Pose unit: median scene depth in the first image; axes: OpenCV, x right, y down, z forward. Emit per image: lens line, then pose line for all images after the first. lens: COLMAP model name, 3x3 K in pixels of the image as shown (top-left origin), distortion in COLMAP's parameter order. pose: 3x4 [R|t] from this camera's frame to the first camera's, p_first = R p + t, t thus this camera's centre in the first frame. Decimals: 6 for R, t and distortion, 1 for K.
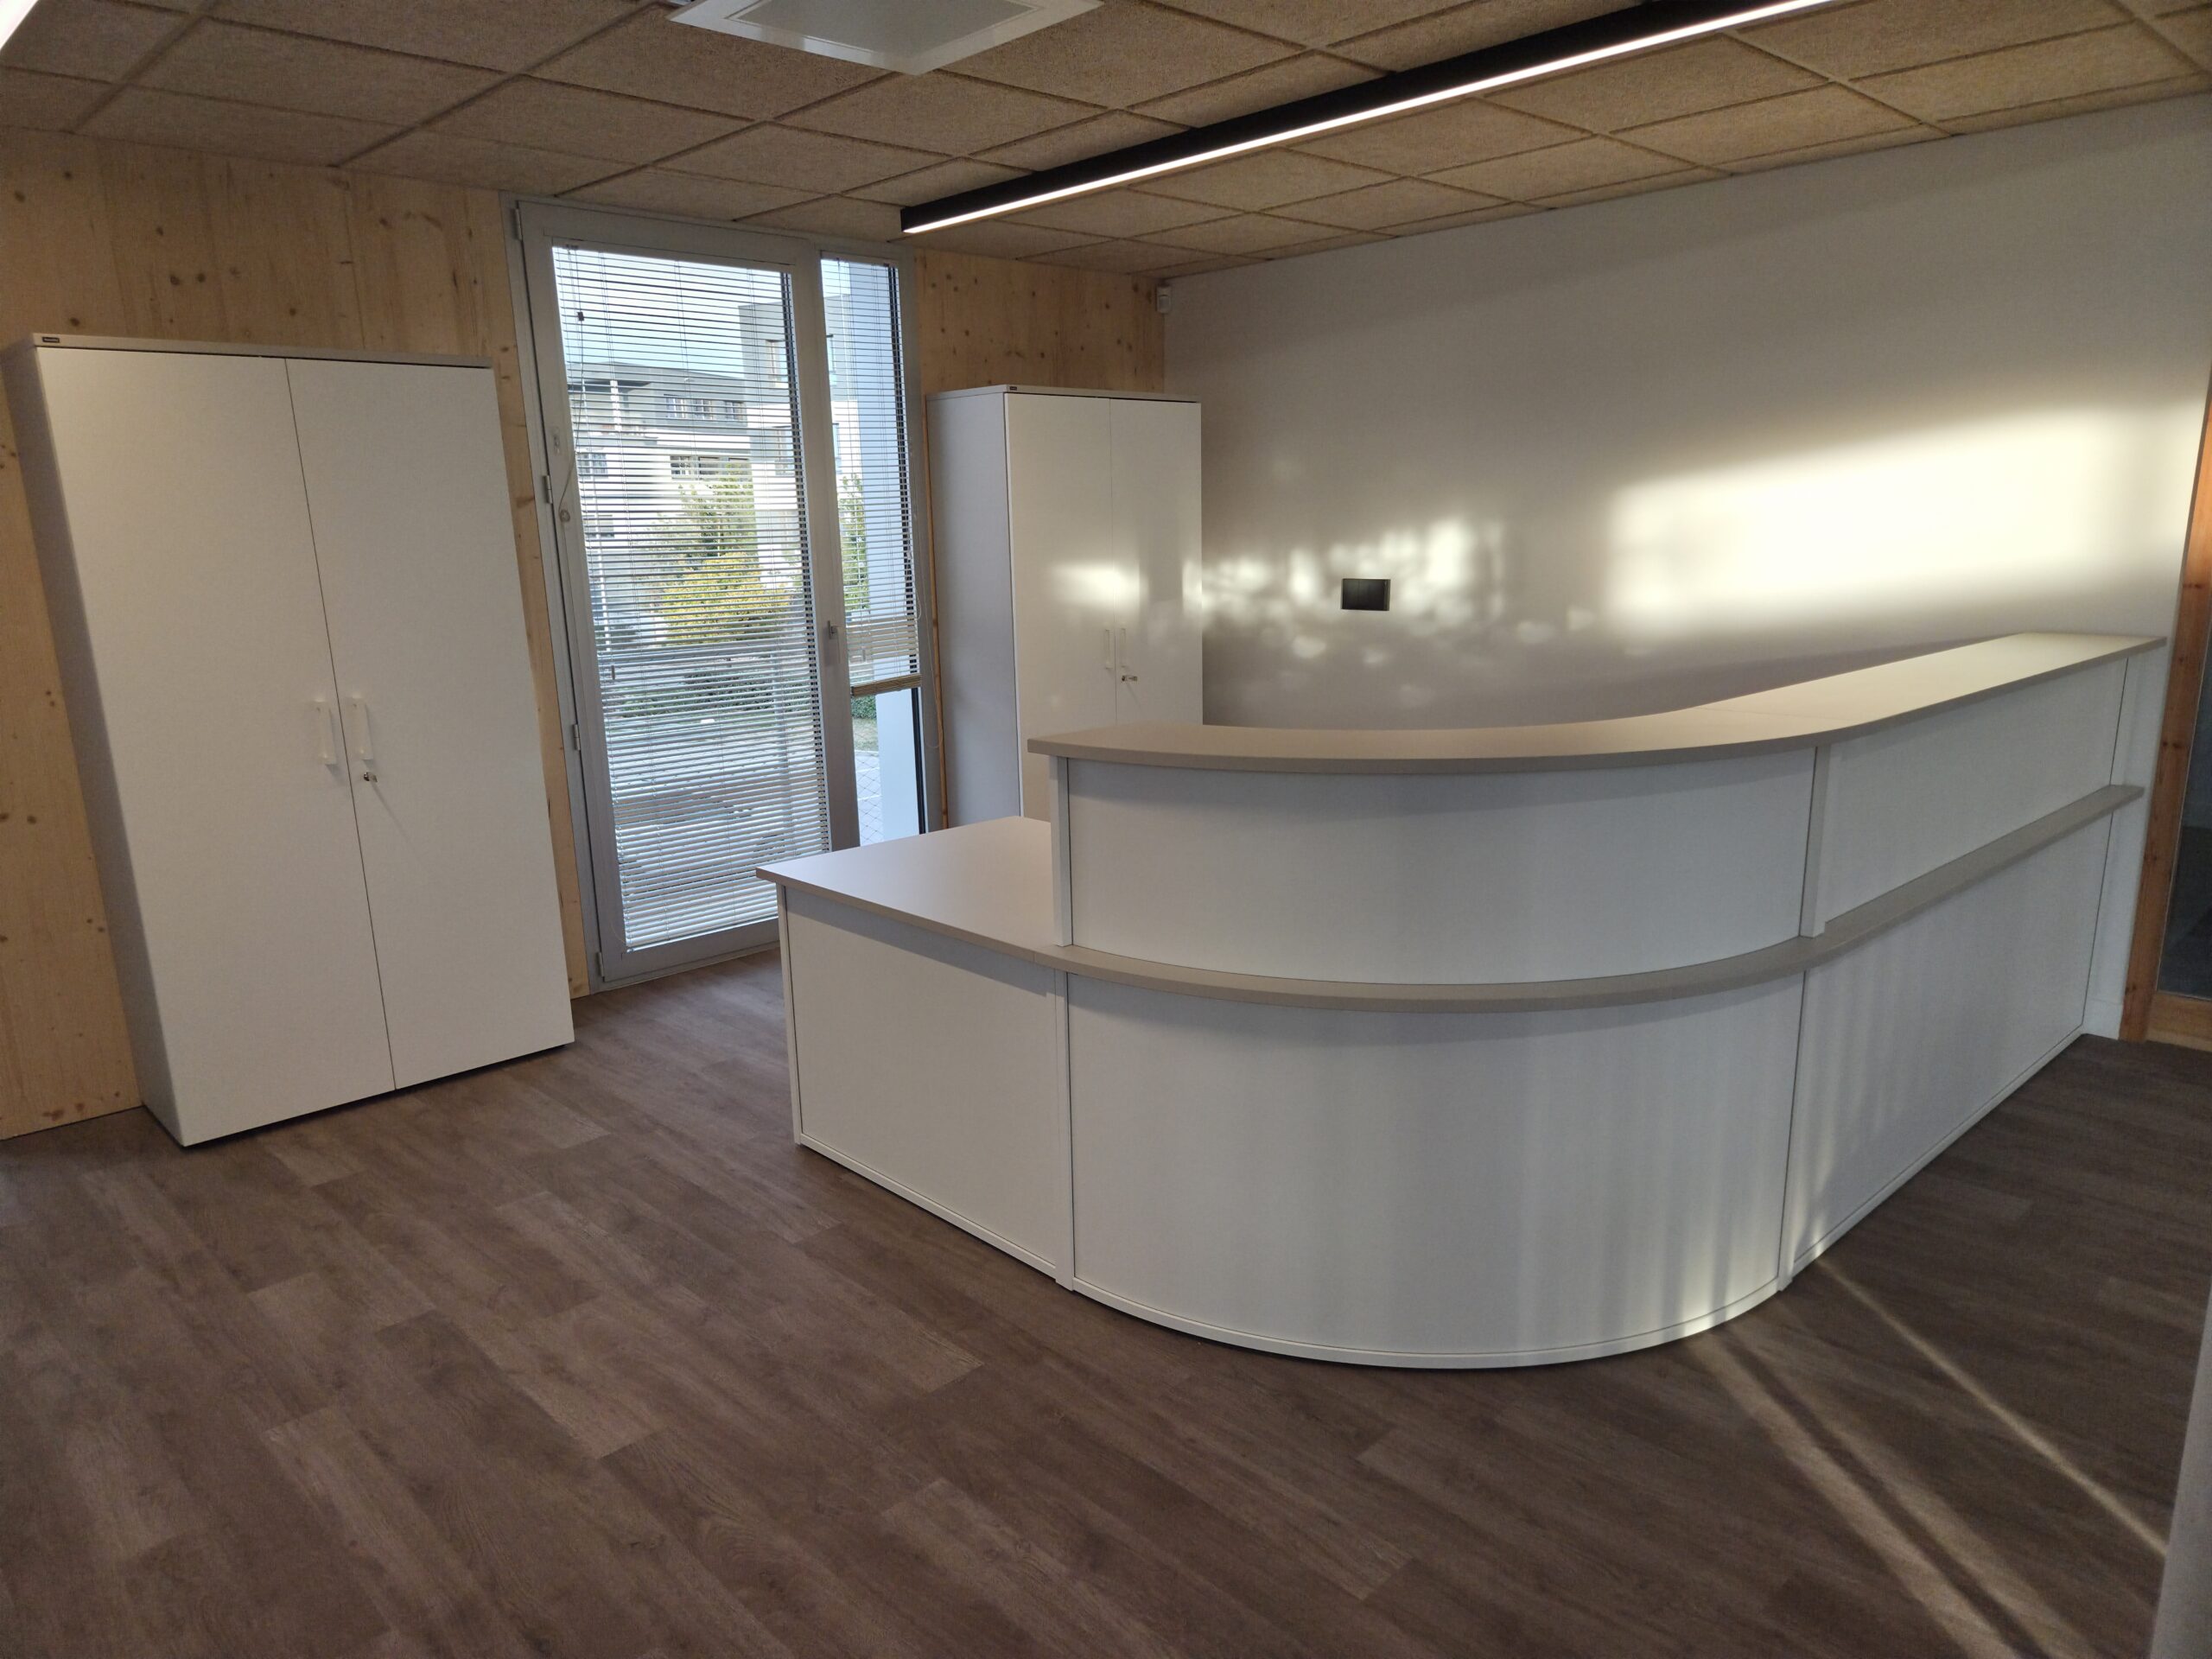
lens RADIAL K [[1472.6, 0, 1114.9], [0, 1472.6, 849.4], [0, 0, 1]] dist [0.040316, -0.015304]
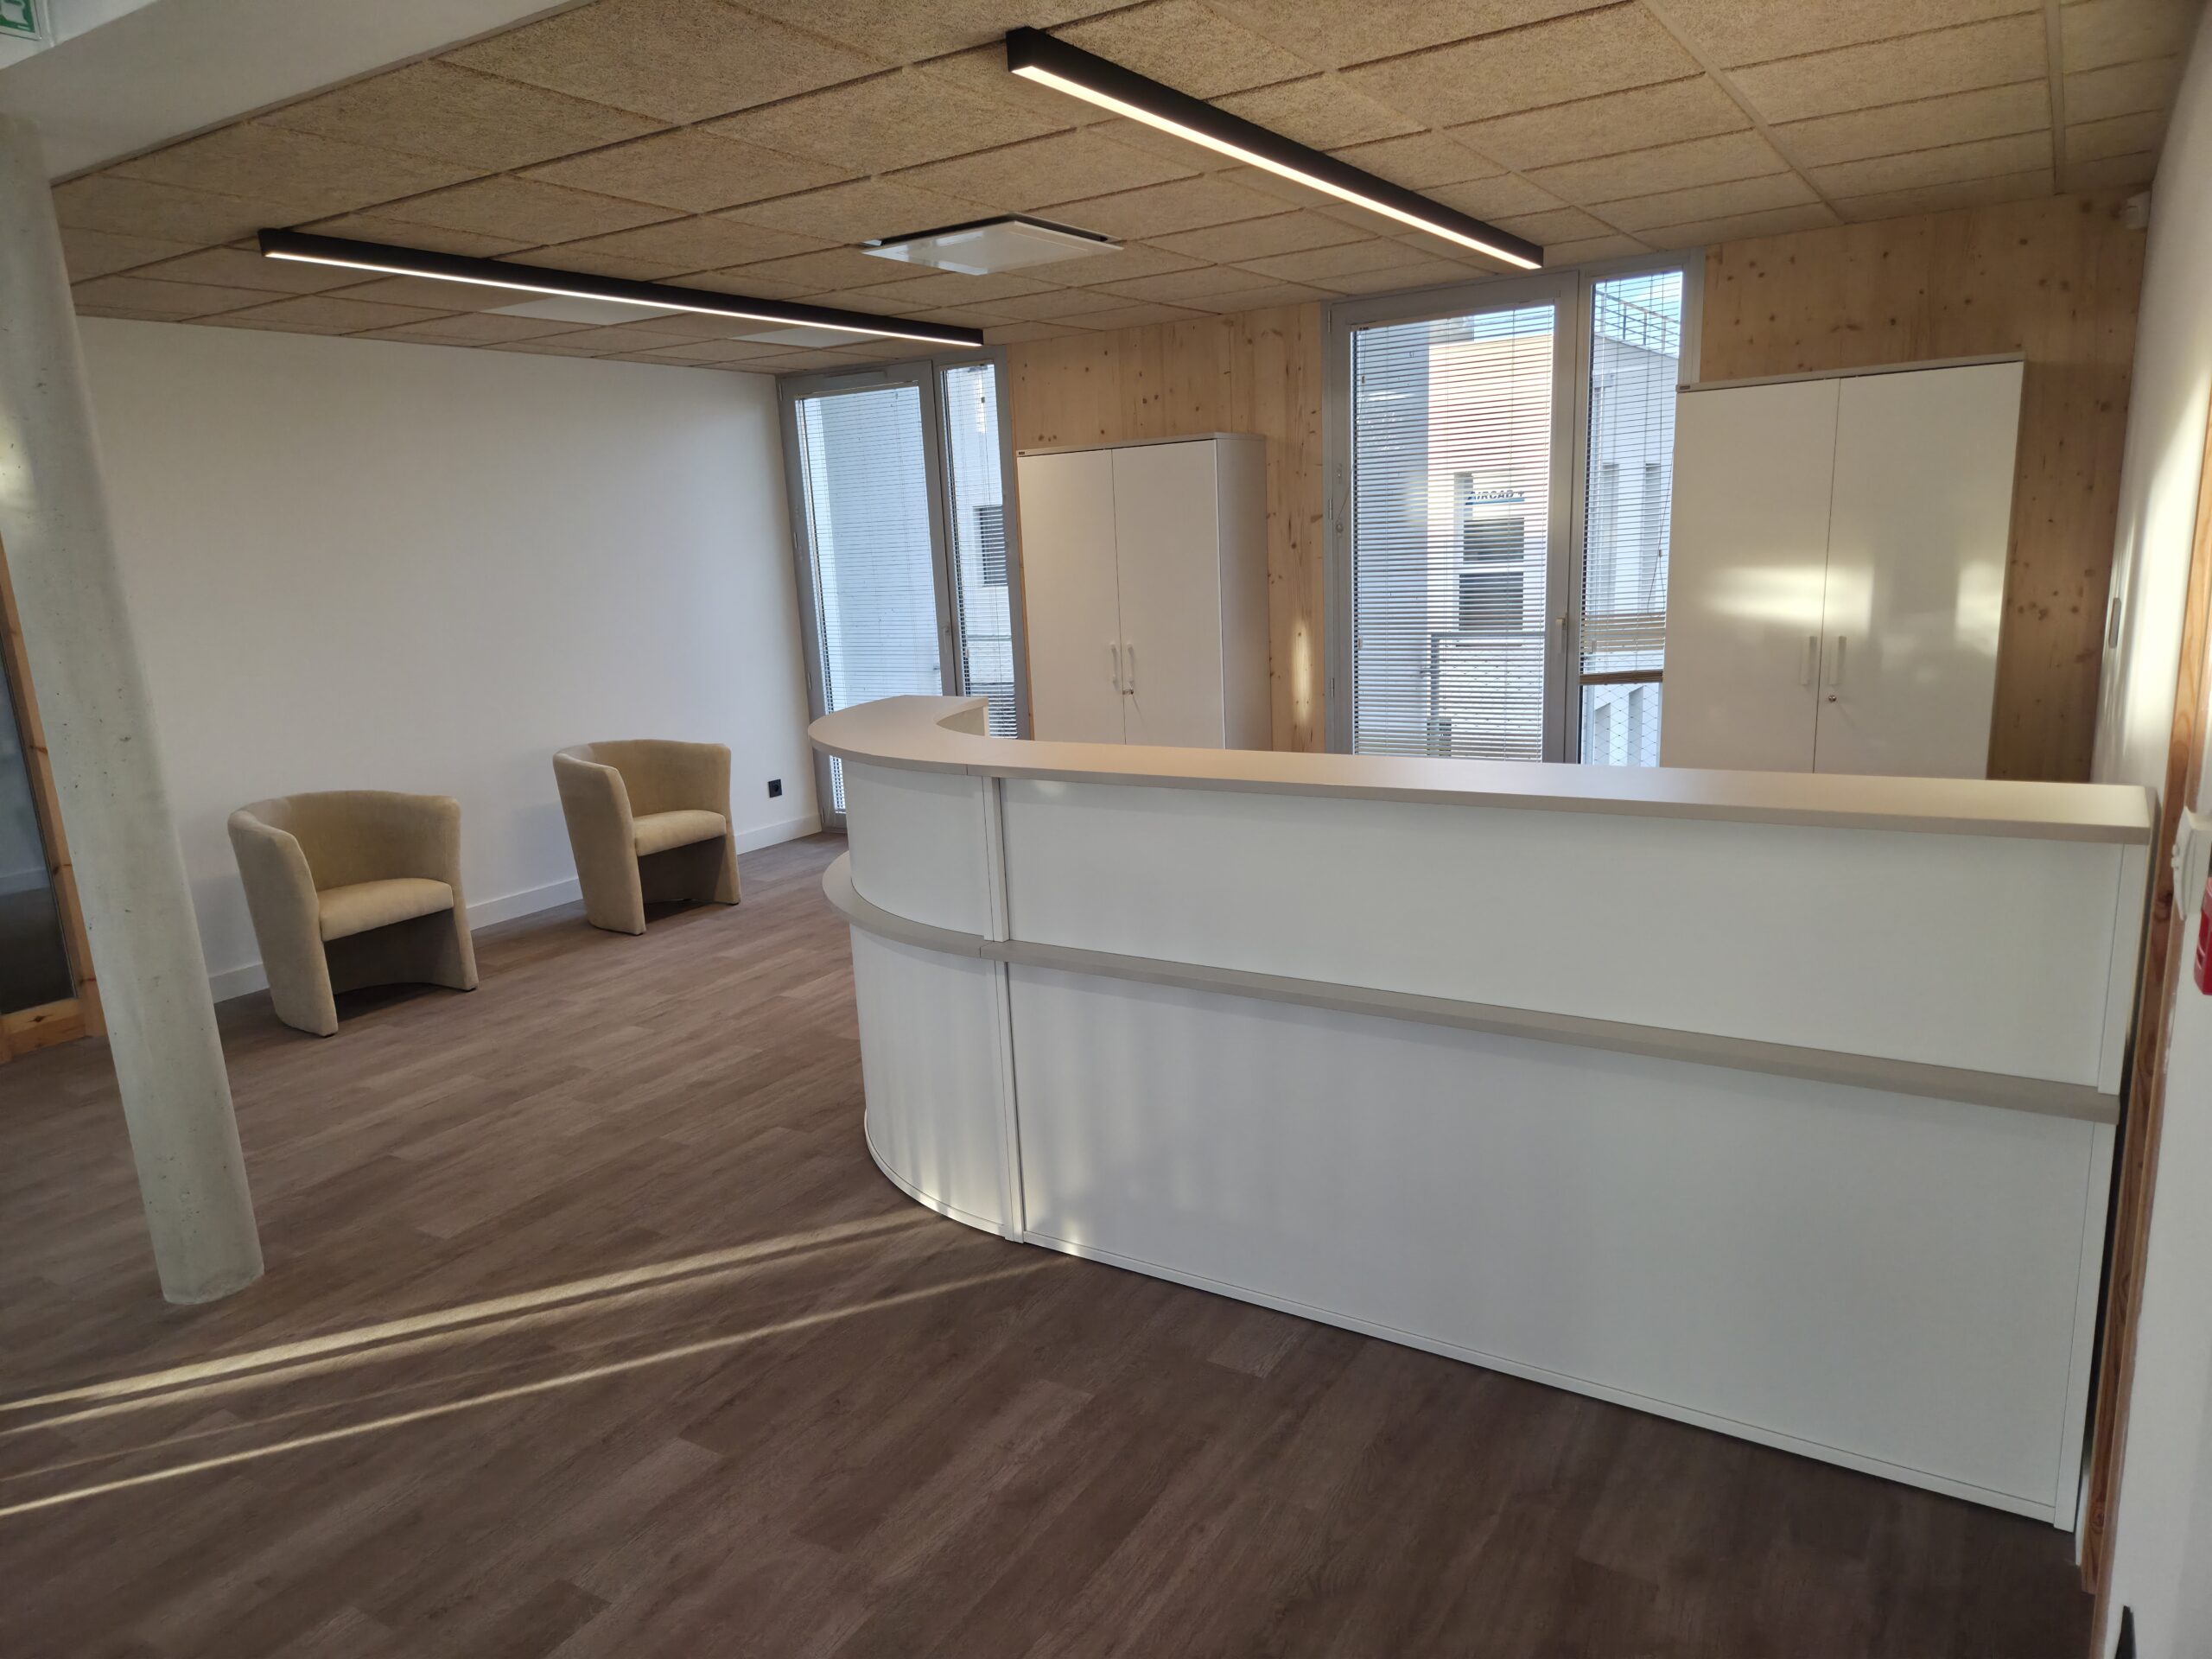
lens RADIAL K [[1472.6, 0, 1101.0], [0, 1472.6, 850.9], [0, 0, 1]] dist [0.040316, -0.015304]
pose [[0.240098, 0.215513, -0.946524, 1.594976], [-0.172733, 0.968970, 0.176808, -0.231598], [0.955257, 0.121044, 0.269874, 0.765158]]
